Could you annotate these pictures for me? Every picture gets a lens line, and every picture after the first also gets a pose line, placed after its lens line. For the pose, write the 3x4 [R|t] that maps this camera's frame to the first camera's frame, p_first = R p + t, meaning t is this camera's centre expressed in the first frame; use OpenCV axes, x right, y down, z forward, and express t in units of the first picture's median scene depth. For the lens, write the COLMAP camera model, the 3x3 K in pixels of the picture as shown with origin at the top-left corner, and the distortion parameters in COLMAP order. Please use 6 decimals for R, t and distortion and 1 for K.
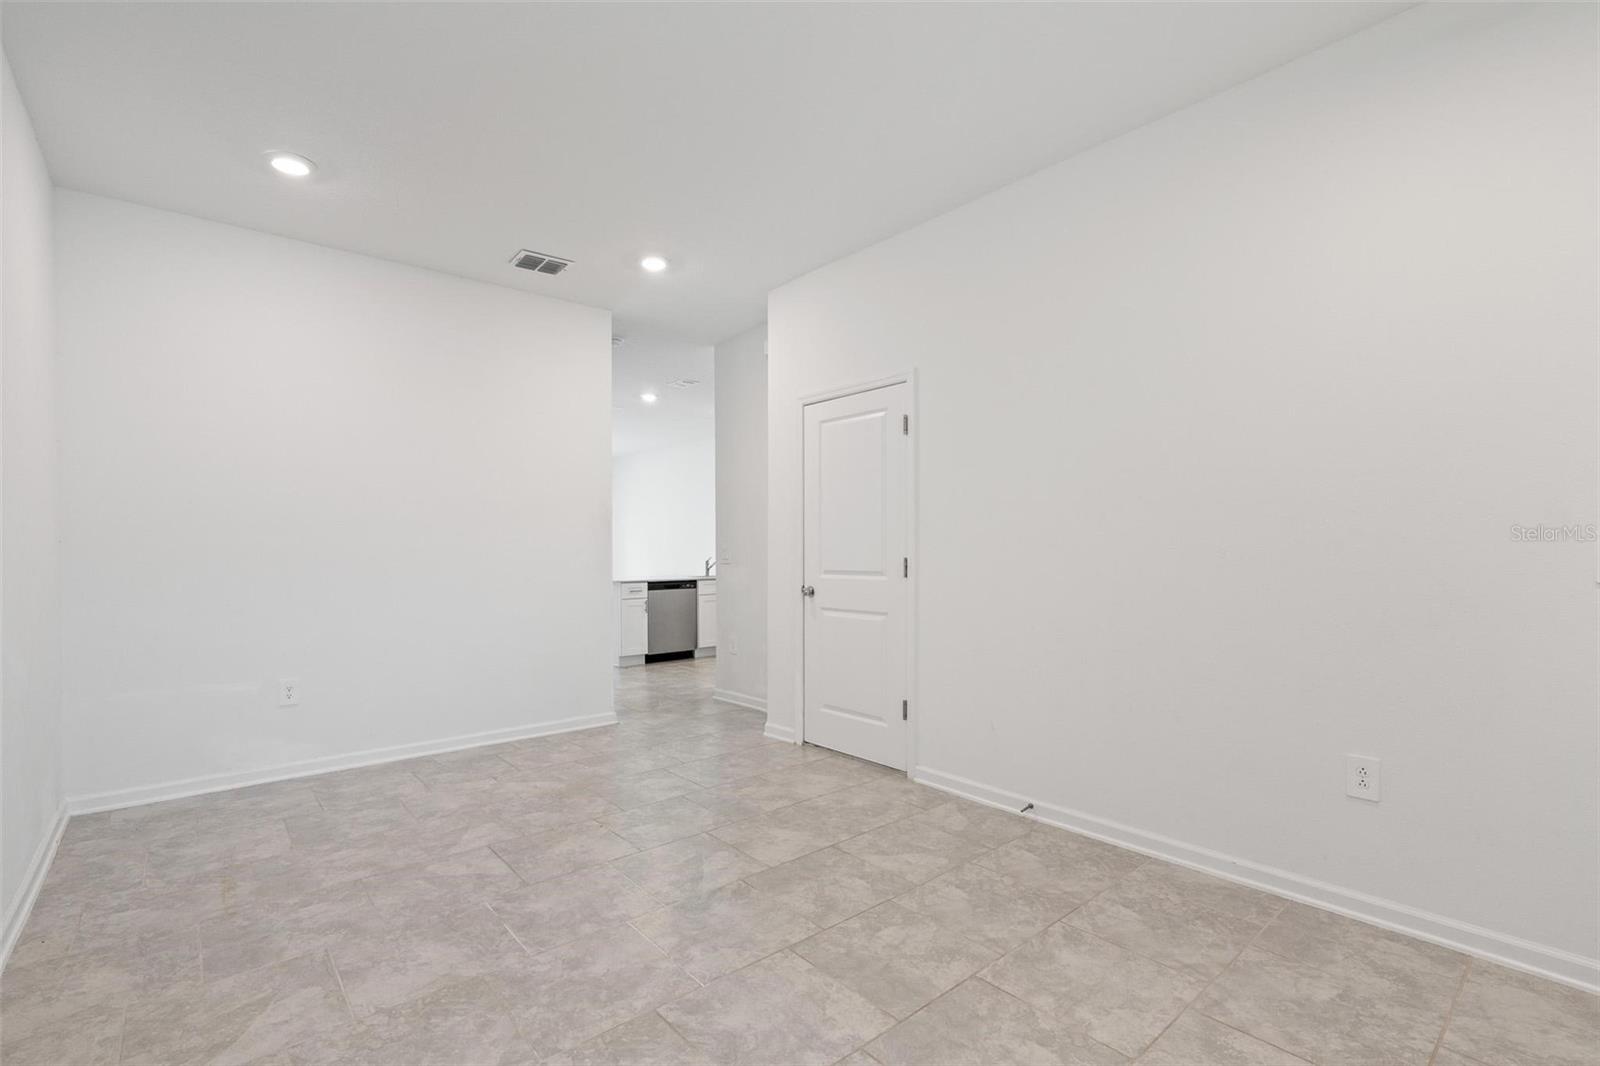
lens RADIAL K [[719.7, 0, 800.4], [0, 719.7, 537.3], [0, 0, 1]] dist [-0.012212, 0.002899]
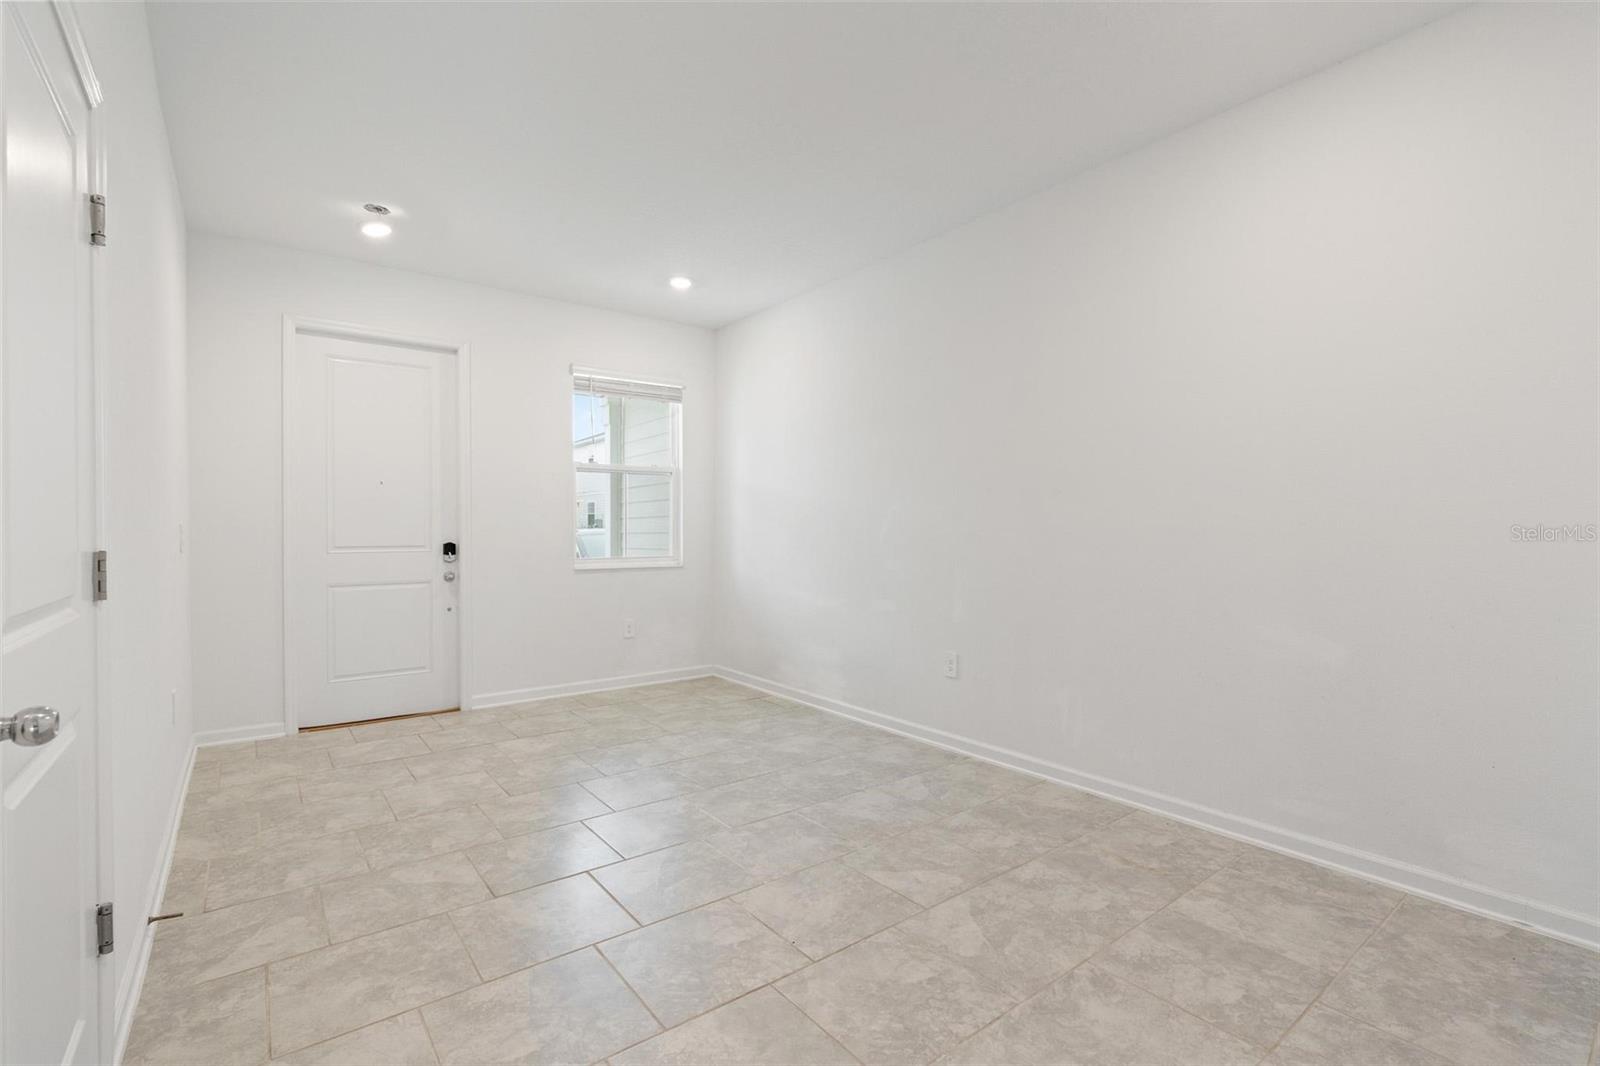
lens RADIAL K [[719.7, 0, 804.6], [0, 719.7, 538.4], [0, 0, 1]] dist [-0.012212, 0.002899]
pose [[-0.998818, 0.003667, 0.048474, -0.381280], [0.003342, 0.999971, -0.006789, 0.036554], [-0.048497, -0.006619, -0.998801, 1.984362]]
